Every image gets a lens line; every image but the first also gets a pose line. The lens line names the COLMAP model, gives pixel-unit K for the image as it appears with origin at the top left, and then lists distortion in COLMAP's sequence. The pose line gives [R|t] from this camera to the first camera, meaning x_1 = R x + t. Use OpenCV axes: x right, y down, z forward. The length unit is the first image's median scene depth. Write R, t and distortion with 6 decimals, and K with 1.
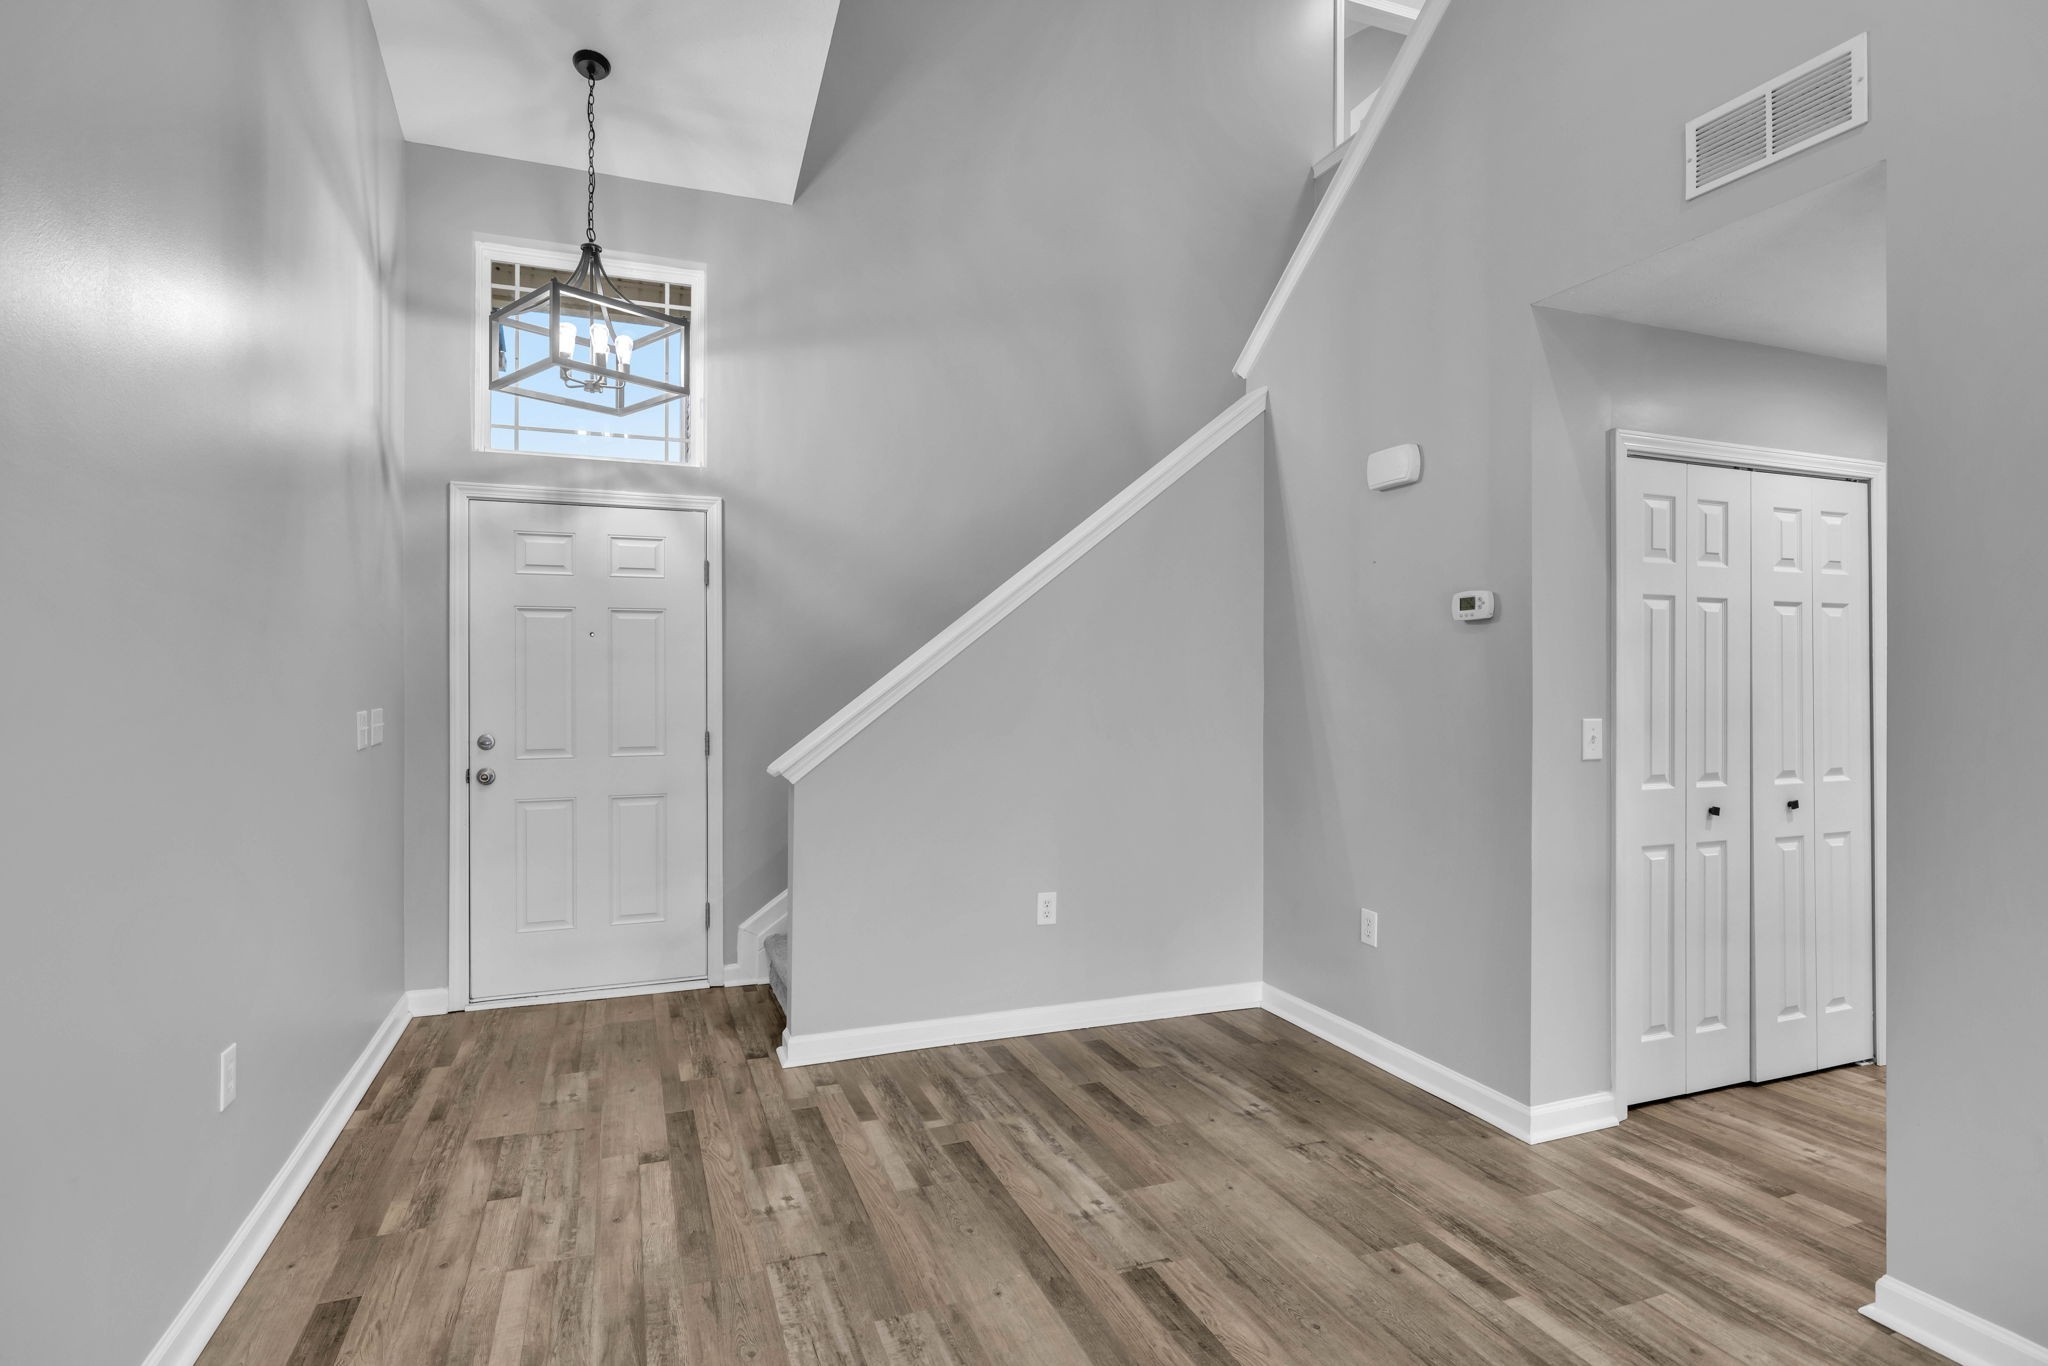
lens RADIAL K [[1020.8, 0, 1024.8], [0, 1020.8, 684.2], [0, 0, 1]] dist [-0.007549, 0.002750]
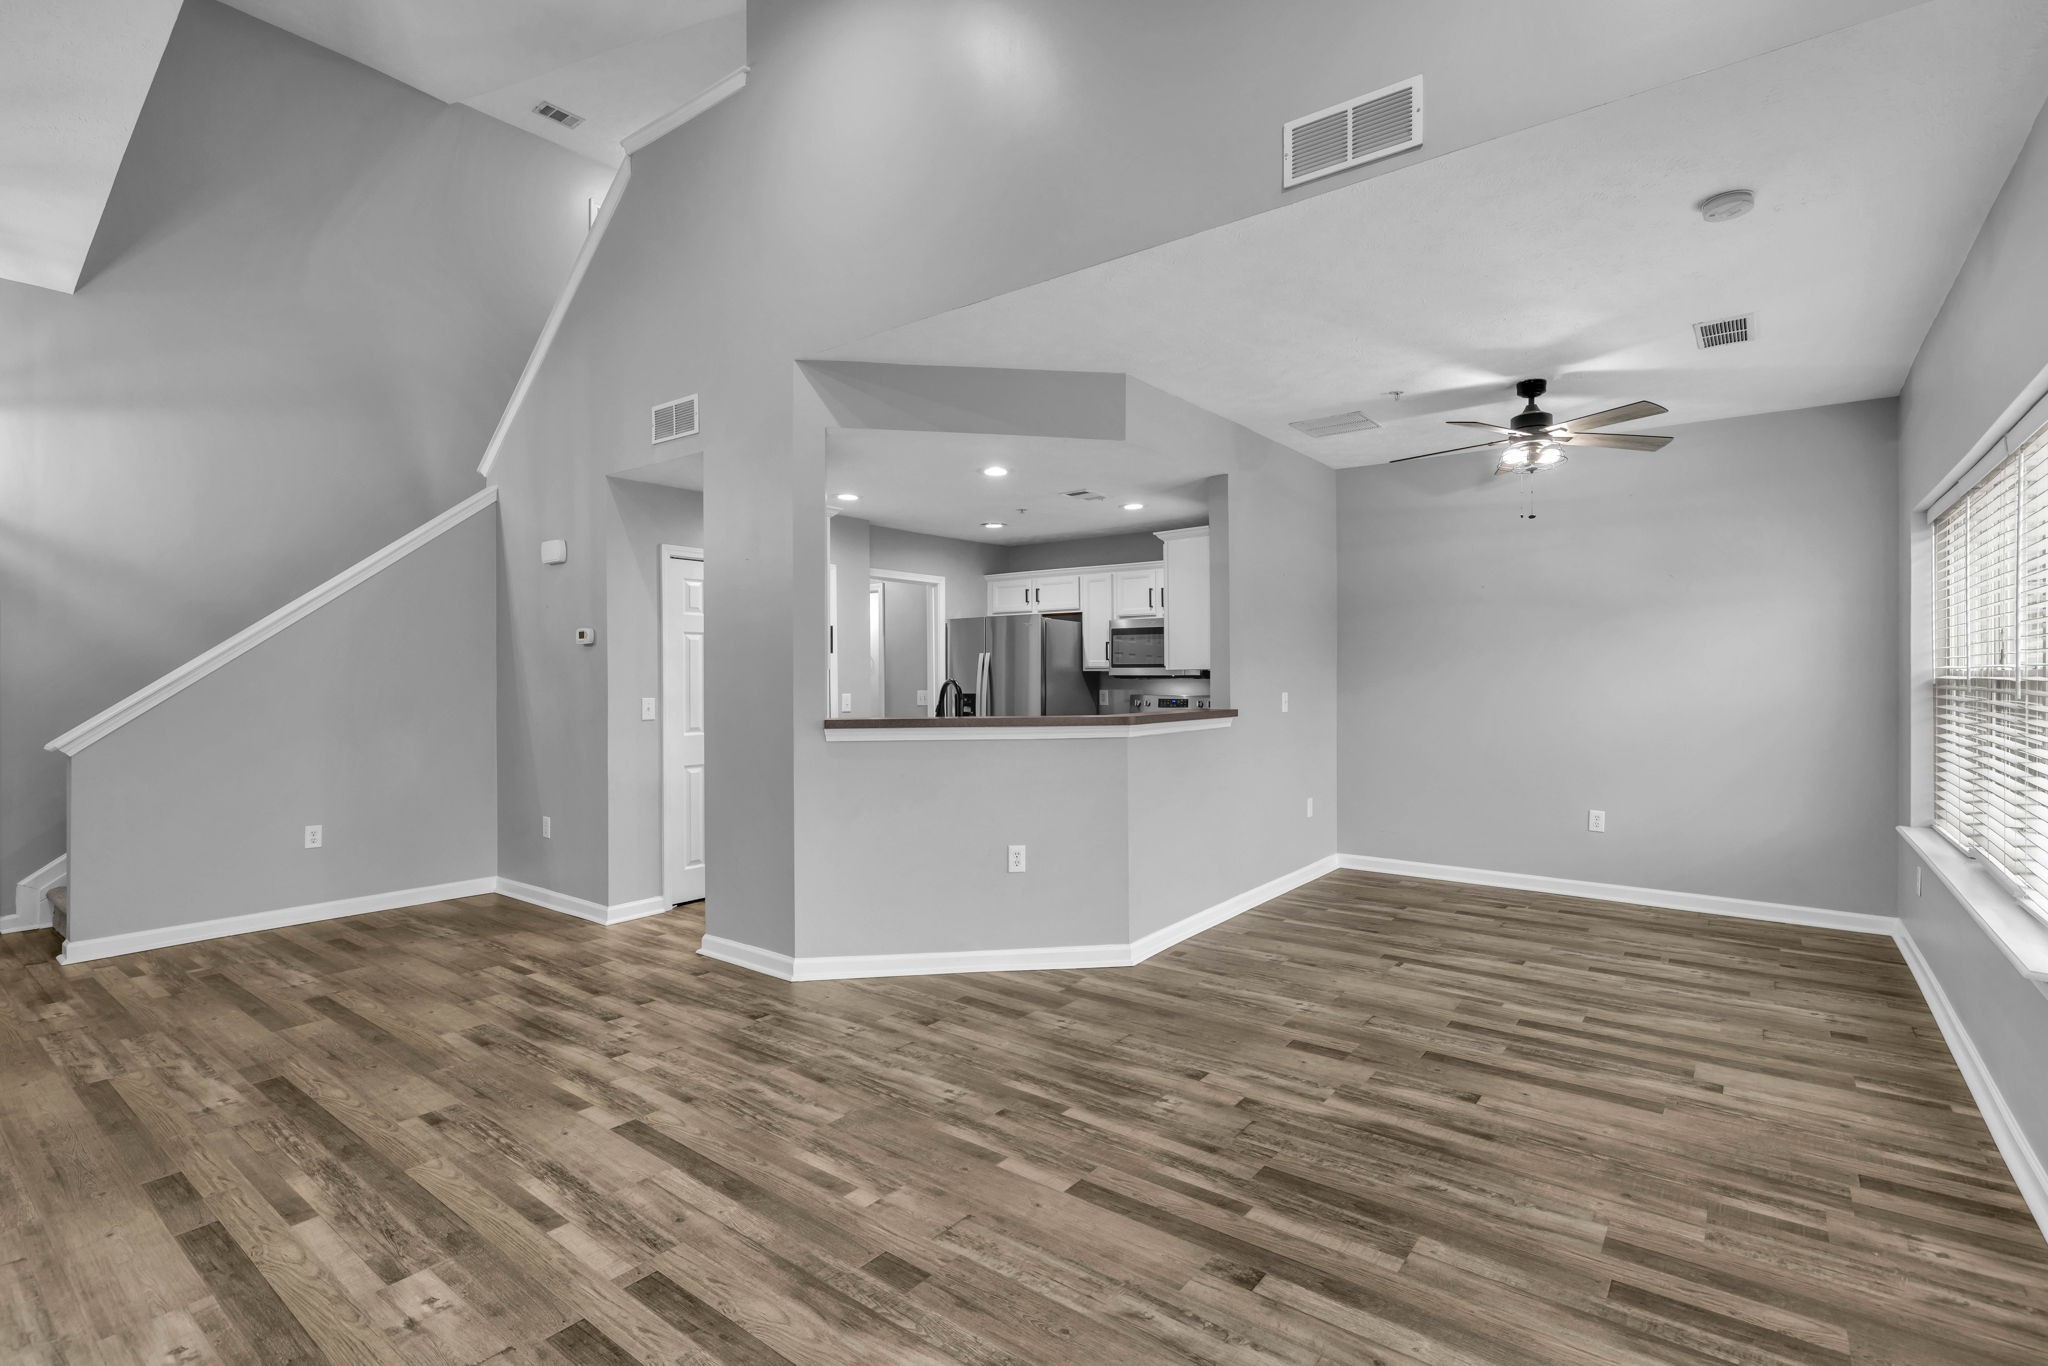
lens RADIAL K [[951.7, 0, 1030.8], [0, 951.7, 681.3], [0, 0, 1]] dist [-0.008610, 0.002720]
pose [[0.857113, -0.007527, 0.515074, 0.236459], [0.006450, 0.999972, 0.003879, 0.000808], [-0.515088, -0.000003, 0.857137, -0.790655]]
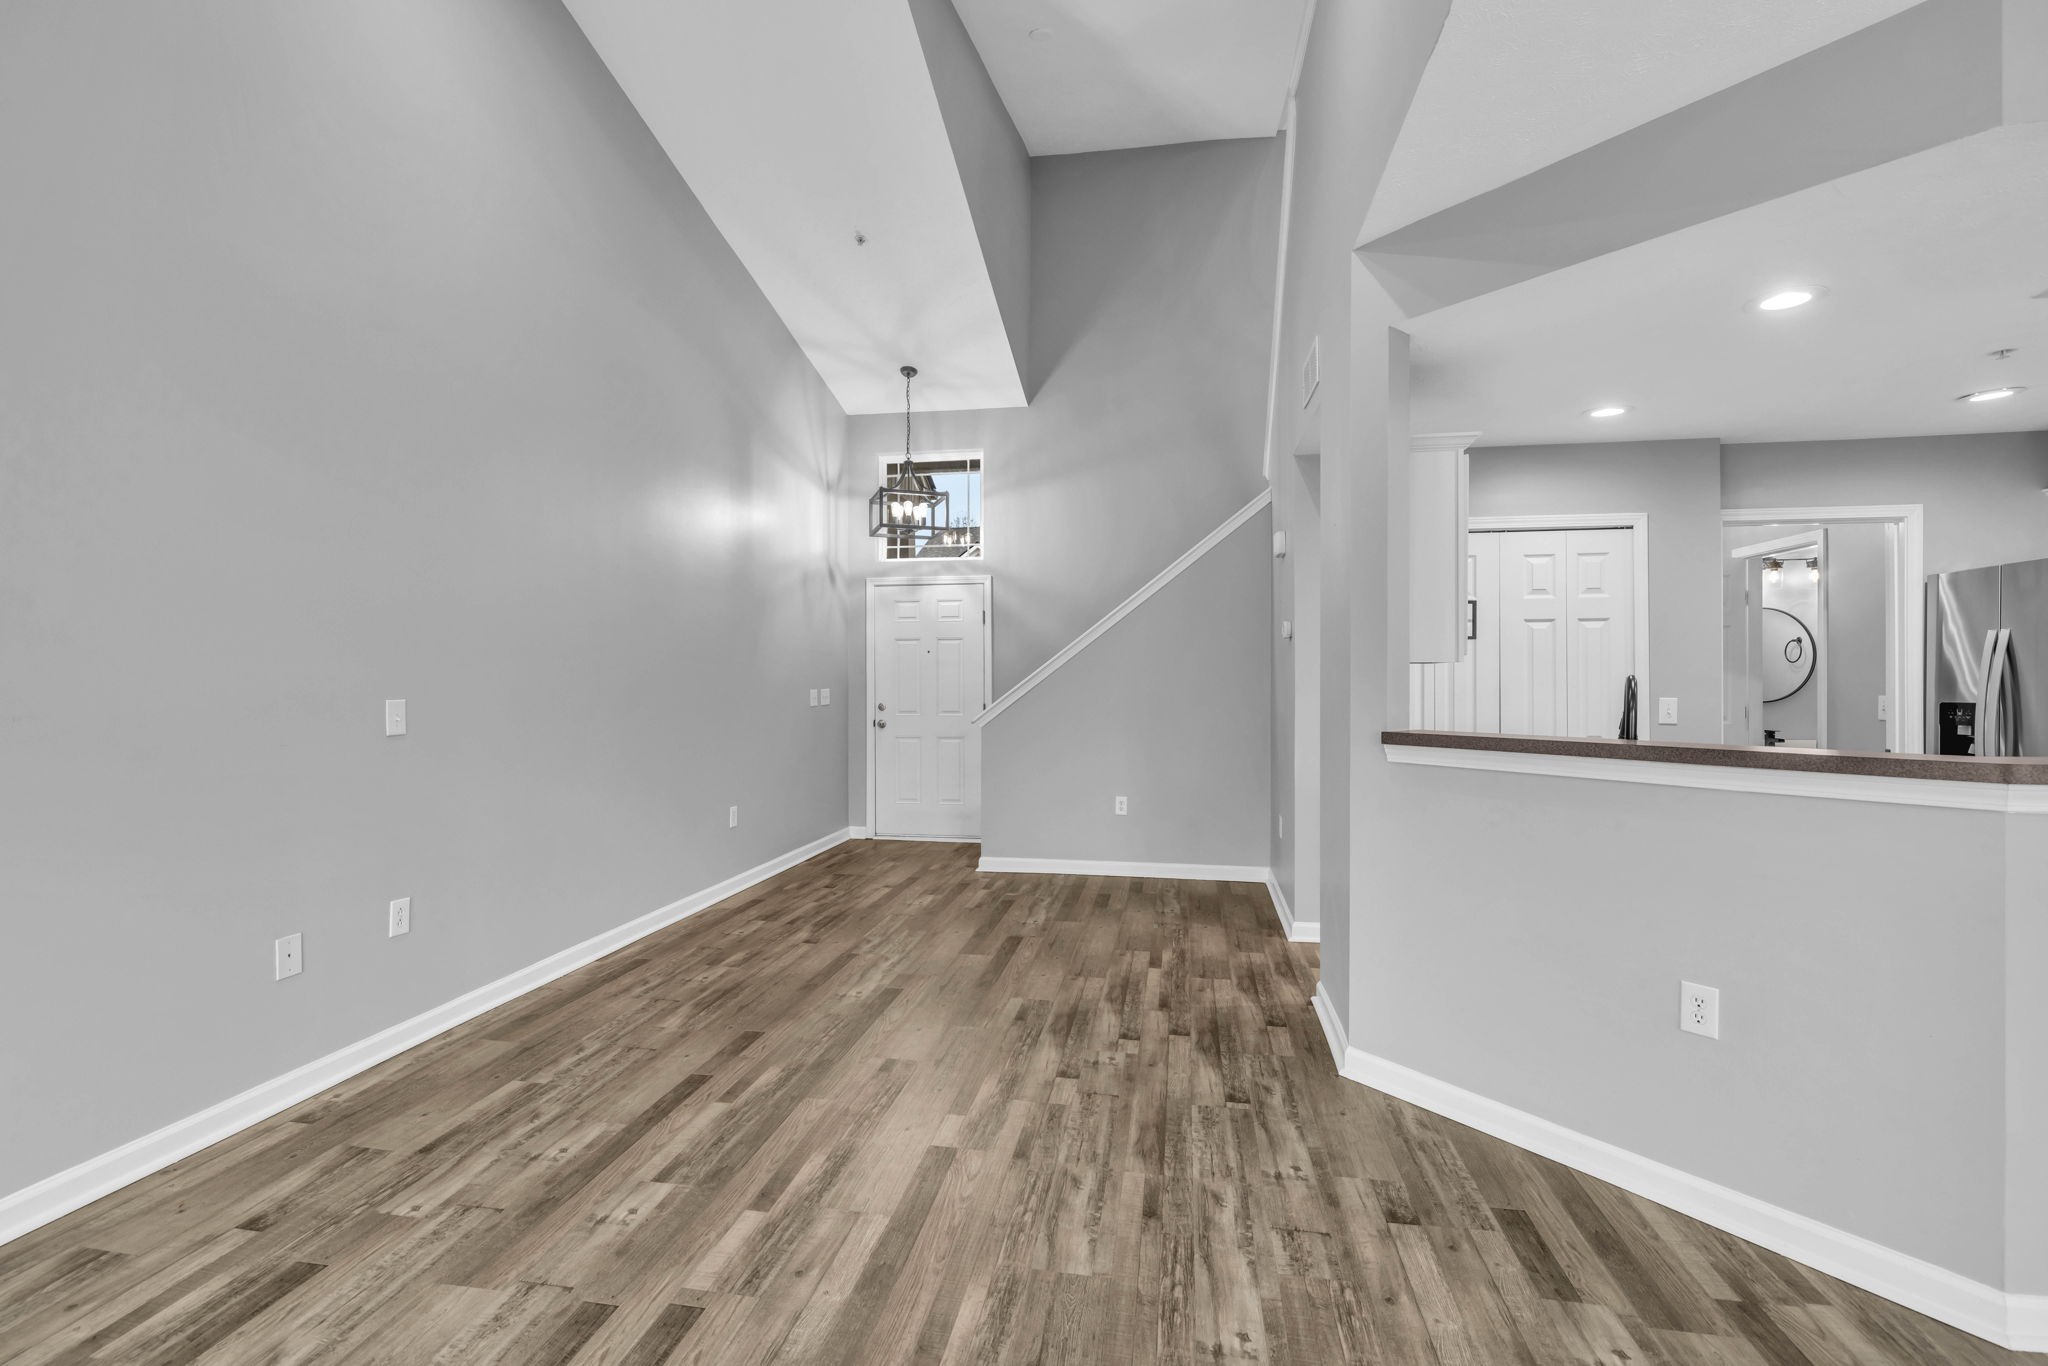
lens RADIAL K [[917.5, 0, 1019.6], [0, 917.5, 681.3], [0, 0, 1]] dist [-0.007673, 0.002686]
pose [[0.852768, -0.000397, -0.522290, 0.811321], [0.001691, 0.999997, 0.002000, 0.004347], [0.522288, -0.002589, 0.852765, -0.500856]]
